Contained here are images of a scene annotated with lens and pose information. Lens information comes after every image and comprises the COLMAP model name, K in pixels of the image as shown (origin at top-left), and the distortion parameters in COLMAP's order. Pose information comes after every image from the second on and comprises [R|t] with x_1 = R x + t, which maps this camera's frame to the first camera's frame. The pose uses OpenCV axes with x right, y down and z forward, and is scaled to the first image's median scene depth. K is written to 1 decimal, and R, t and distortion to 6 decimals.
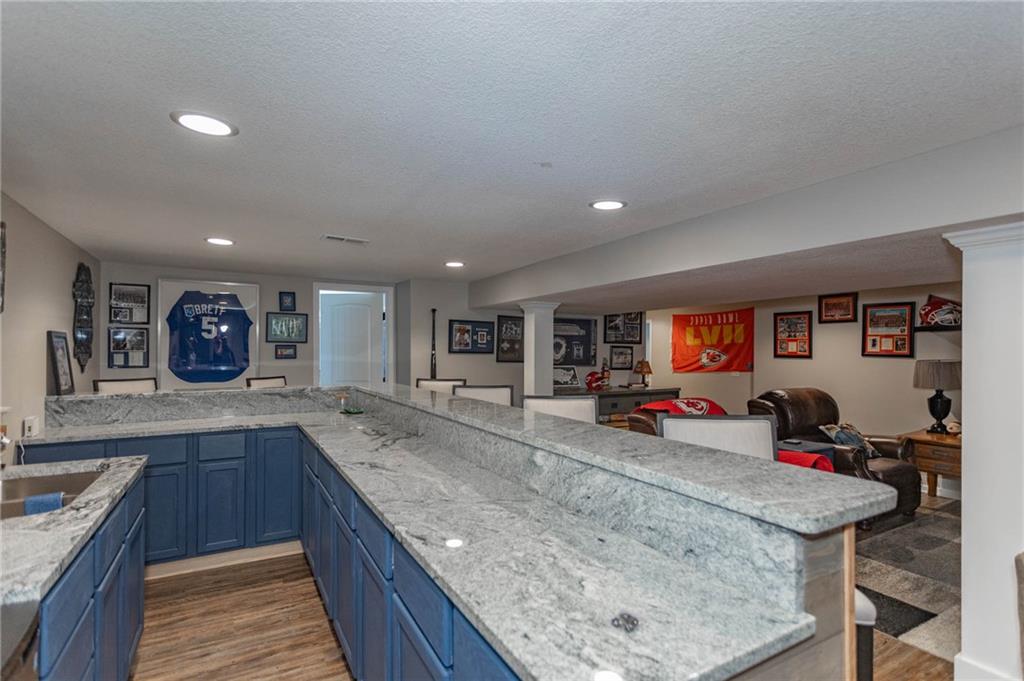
lens RADIAL K [[487.4, 0, 521.2], [0, 487.4, 350.3], [0, 0, 1]] dist [0.003264, 0.000567]
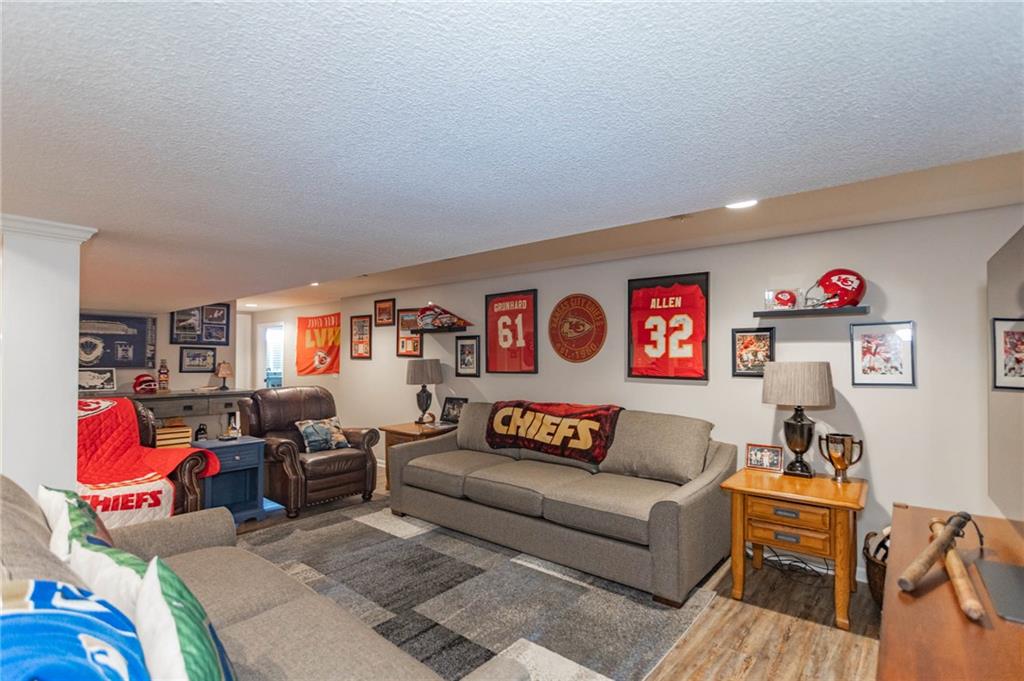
lens RADIAL K [[487.4, 0, 521.2], [0, 487.4, 350.3], [0, 0, 1]] dist [0.003264, 0.000567]
pose [[0.937013, 0.005749, 0.349246, 0.492414], [-0.000060, 0.999867, -0.016296, 0.013318], [-0.349293, 0.015249, 0.936889, -0.107226]]
